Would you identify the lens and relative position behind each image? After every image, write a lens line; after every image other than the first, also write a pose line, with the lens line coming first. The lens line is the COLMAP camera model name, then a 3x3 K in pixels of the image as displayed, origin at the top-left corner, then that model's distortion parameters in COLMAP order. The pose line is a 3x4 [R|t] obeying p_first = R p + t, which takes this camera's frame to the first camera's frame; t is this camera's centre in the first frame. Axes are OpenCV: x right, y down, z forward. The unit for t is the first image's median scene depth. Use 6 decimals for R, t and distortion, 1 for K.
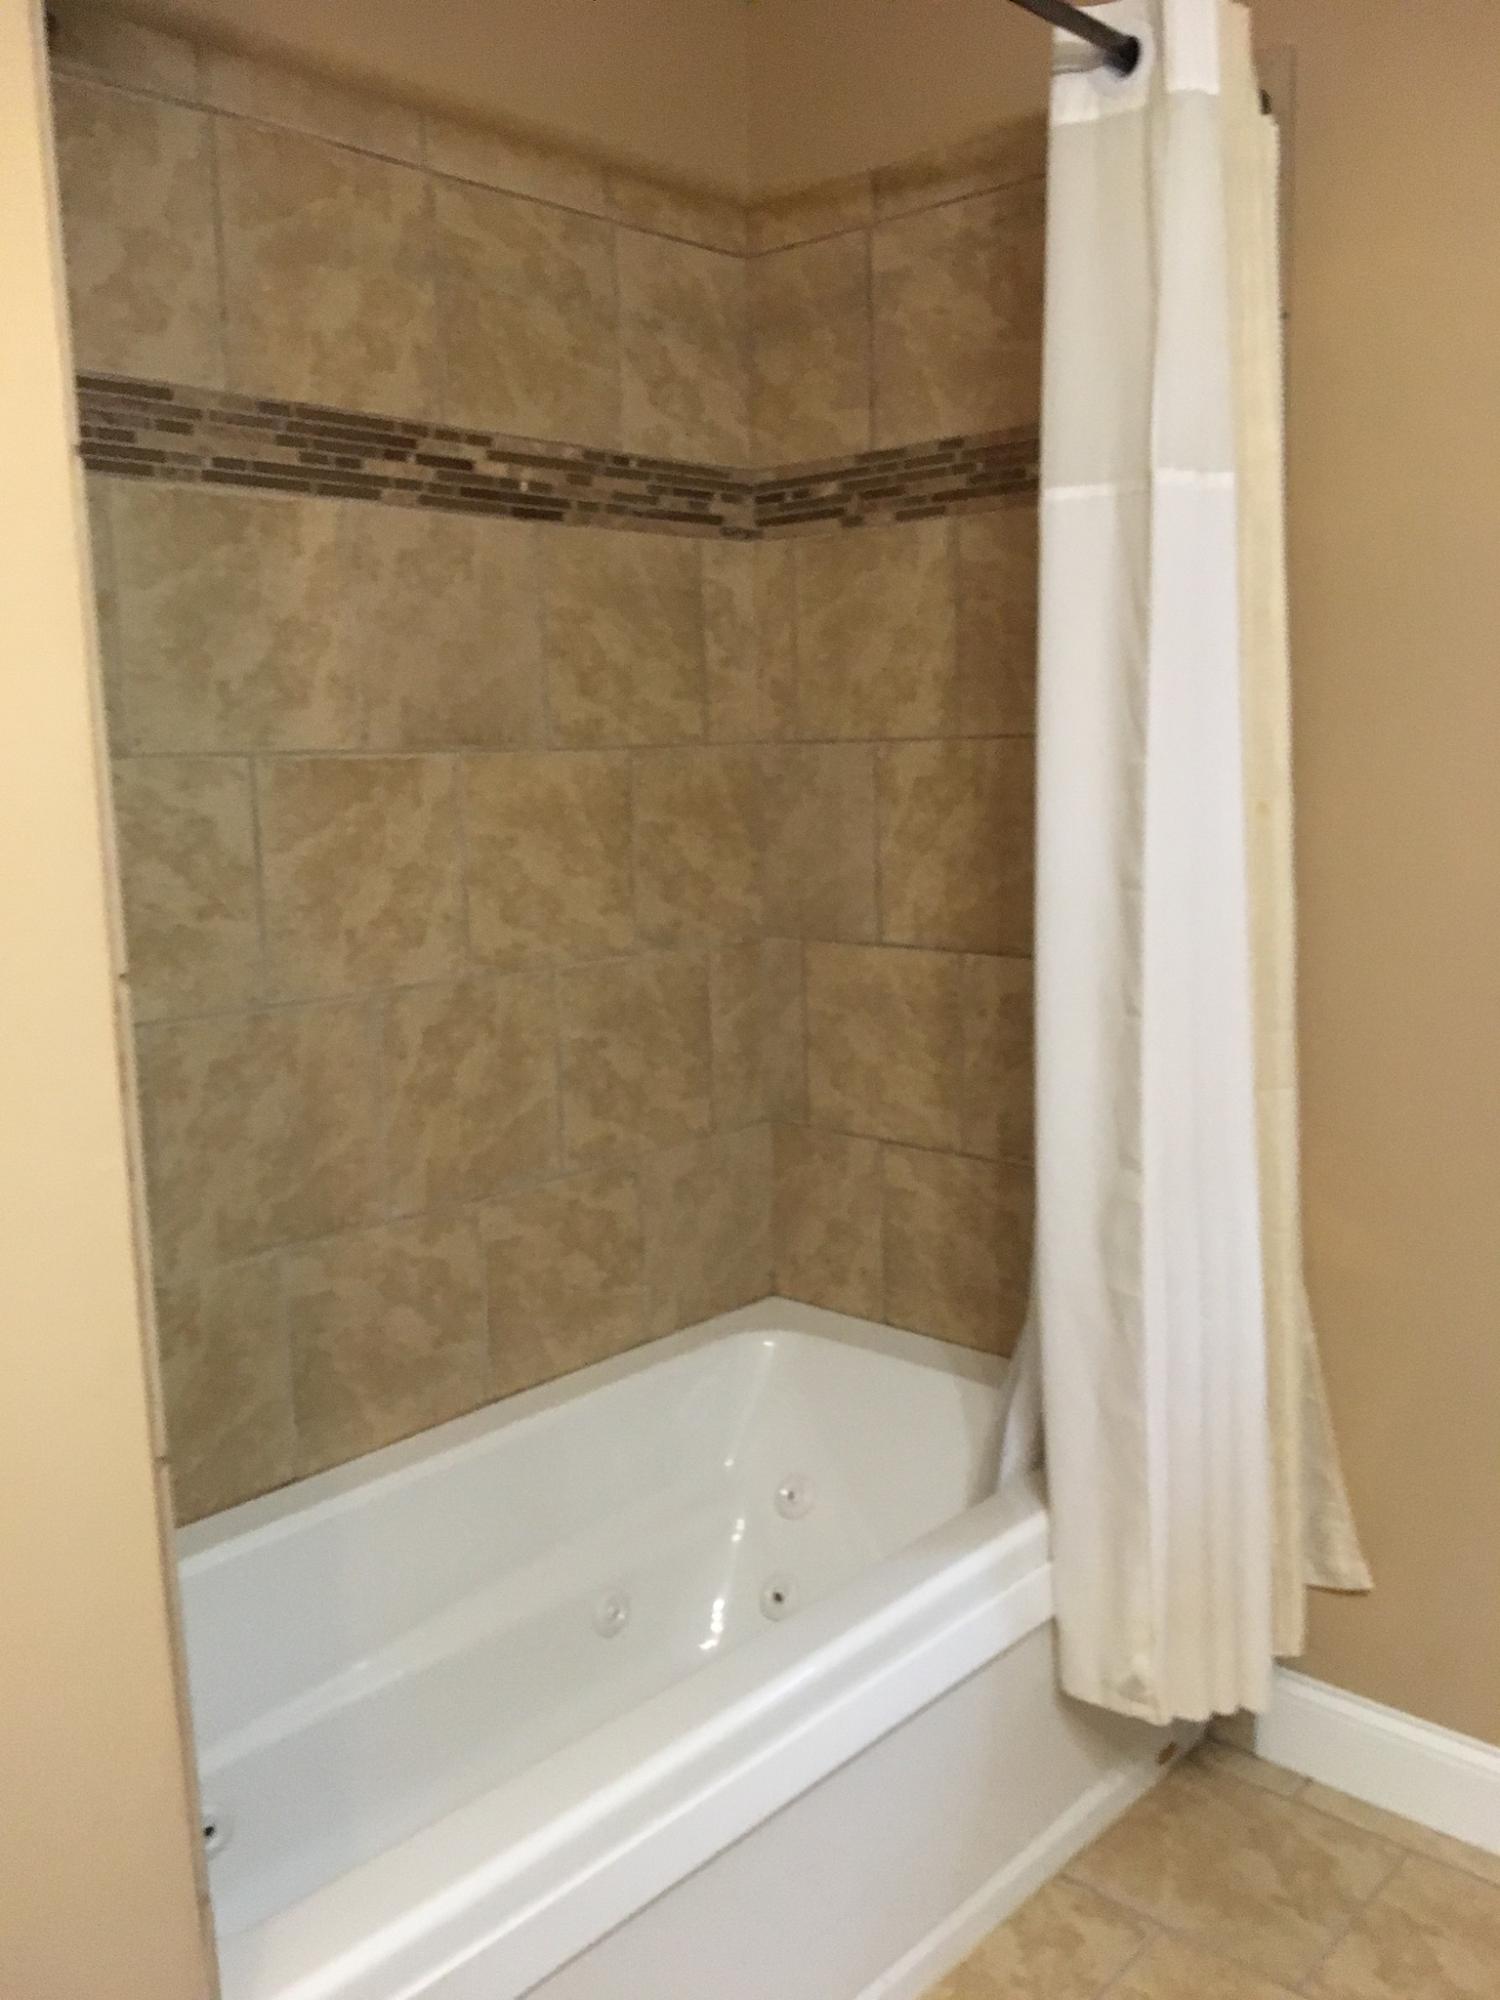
lens RADIAL K [[1663.0, 0, 712.0], [0, 1663.0, 984.7], [0, 0, 1]] dist [0.074550, -0.150842]
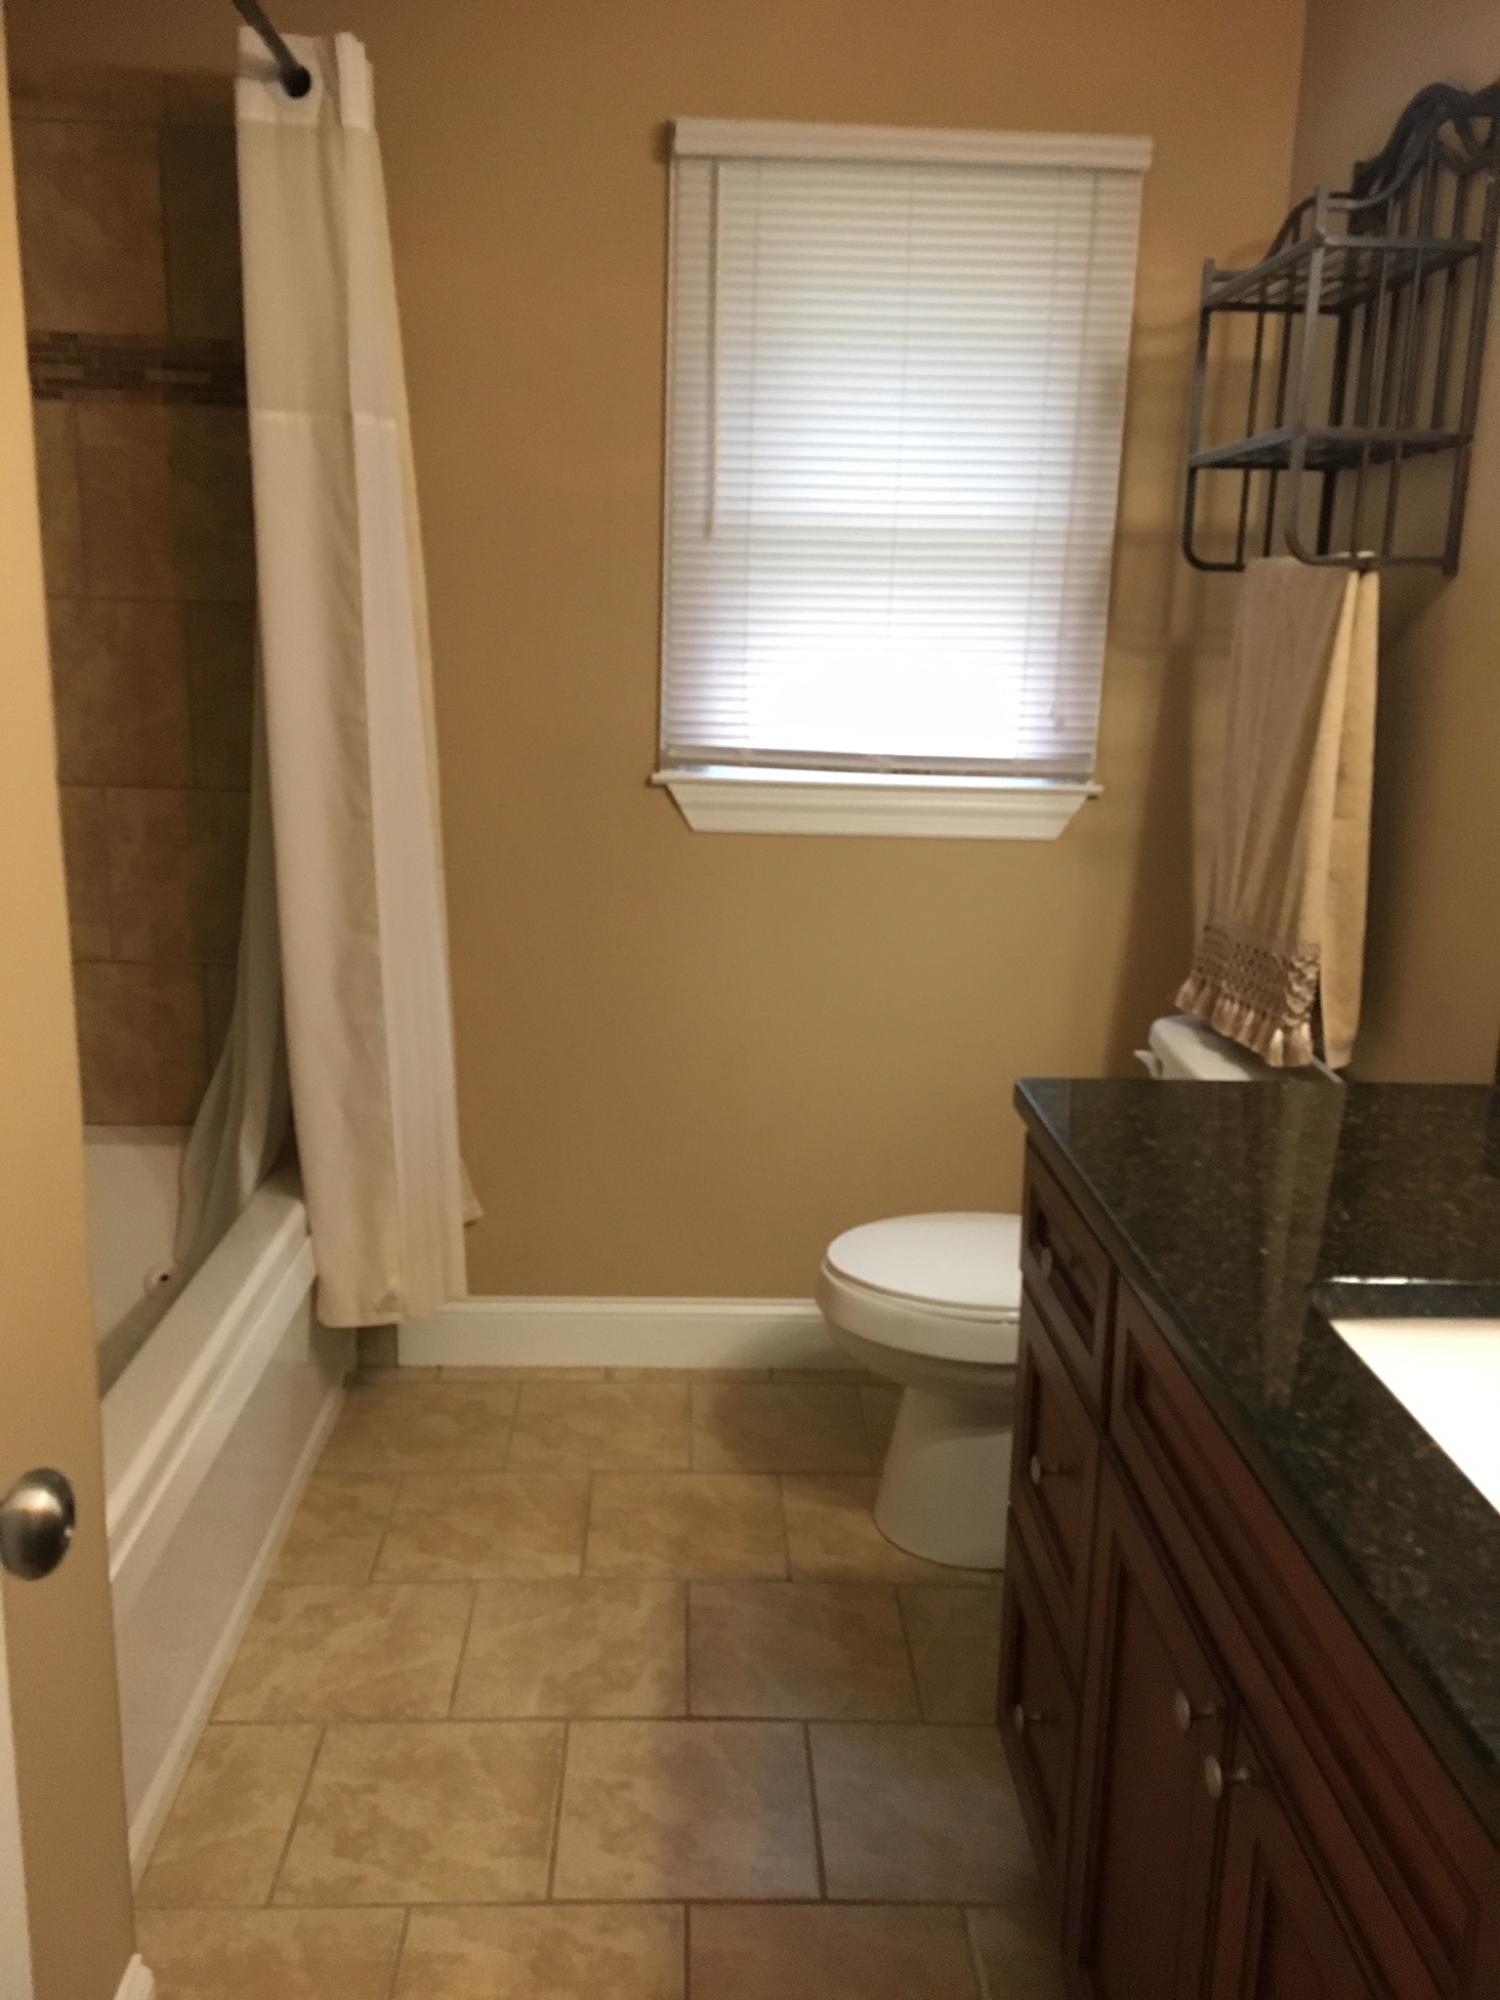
lens RADIAL K [[1663.0, 0, 712.0], [0, 1663.0, 984.7], [0, 0, 1]] dist [0.074550, -0.150842]
pose [[0.706394, -0.119598, 0.697642, -0.474337], [0.061037, 0.992243, 0.108299, 0.020673], [-0.705182, -0.033920, 0.708214, -0.160338]]
